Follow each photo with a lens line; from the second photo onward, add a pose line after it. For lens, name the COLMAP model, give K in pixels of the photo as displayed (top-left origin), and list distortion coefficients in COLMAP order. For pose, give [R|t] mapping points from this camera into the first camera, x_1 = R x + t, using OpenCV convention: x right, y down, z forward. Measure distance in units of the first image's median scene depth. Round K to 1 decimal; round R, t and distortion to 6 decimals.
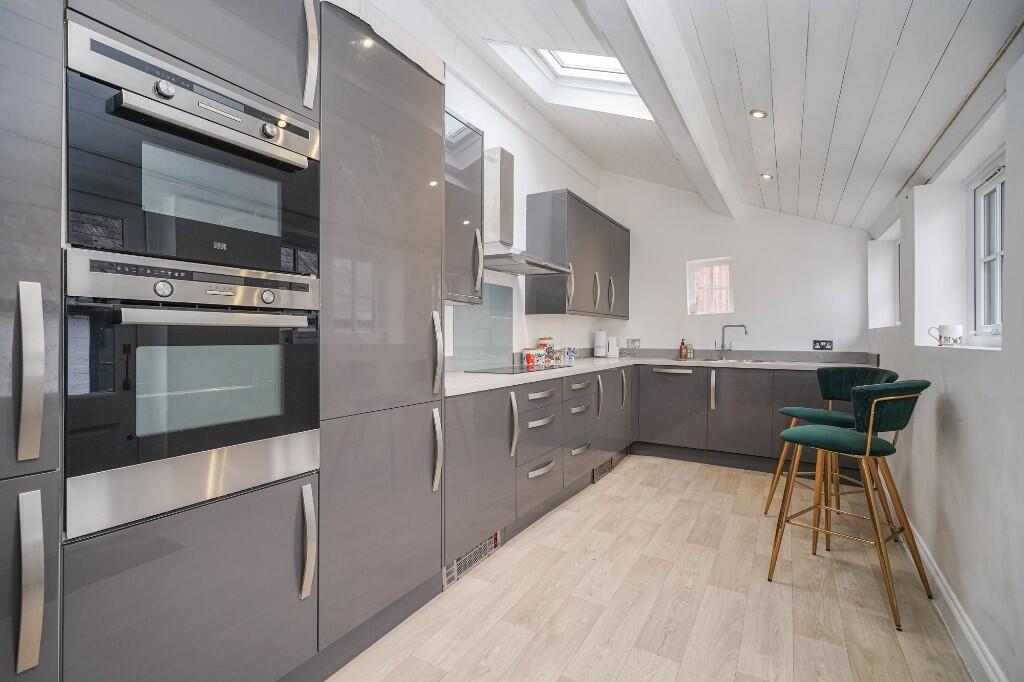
lens RADIAL K [[451.5, 0, 509.5], [0, 451.5, 335.7], [0, 0, 1]] dist [0.001062, -0.000579]
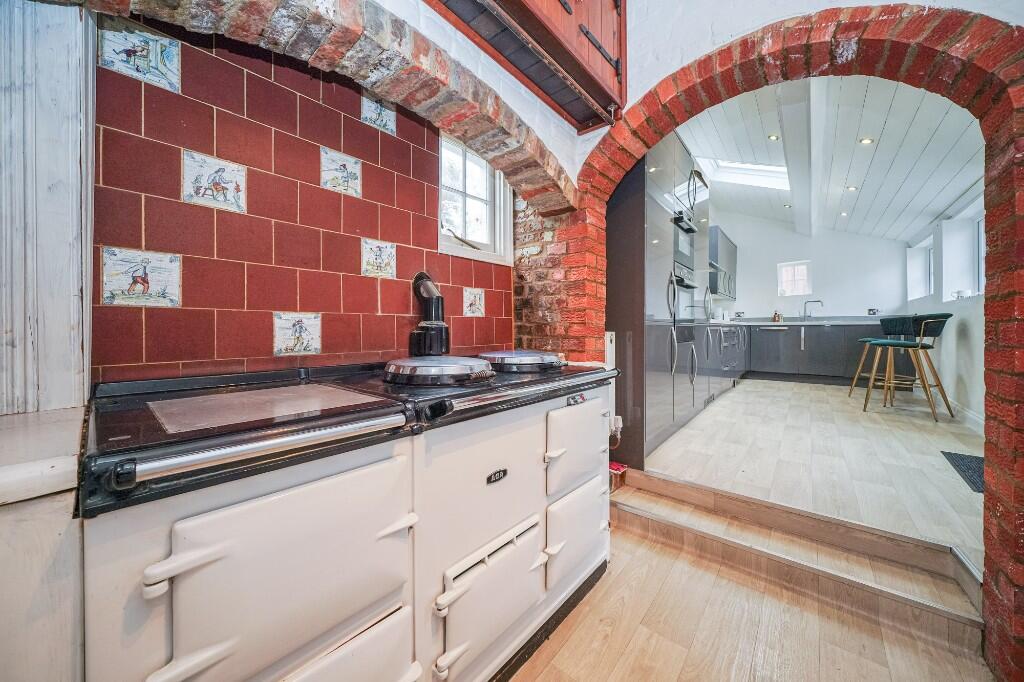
lens RADIAL K [[356.0, 0, 504.9], [0, 356.0, 332.1], [0, 0, 1]] dist [-0.001022, -0.000236]
pose [[0.989731, -0.005842, -0.142824, -0.469229], [0.006372, 0.999974, 0.003259, 0.084809], [0.142801, -0.004136, 0.989743, -0.489176]]
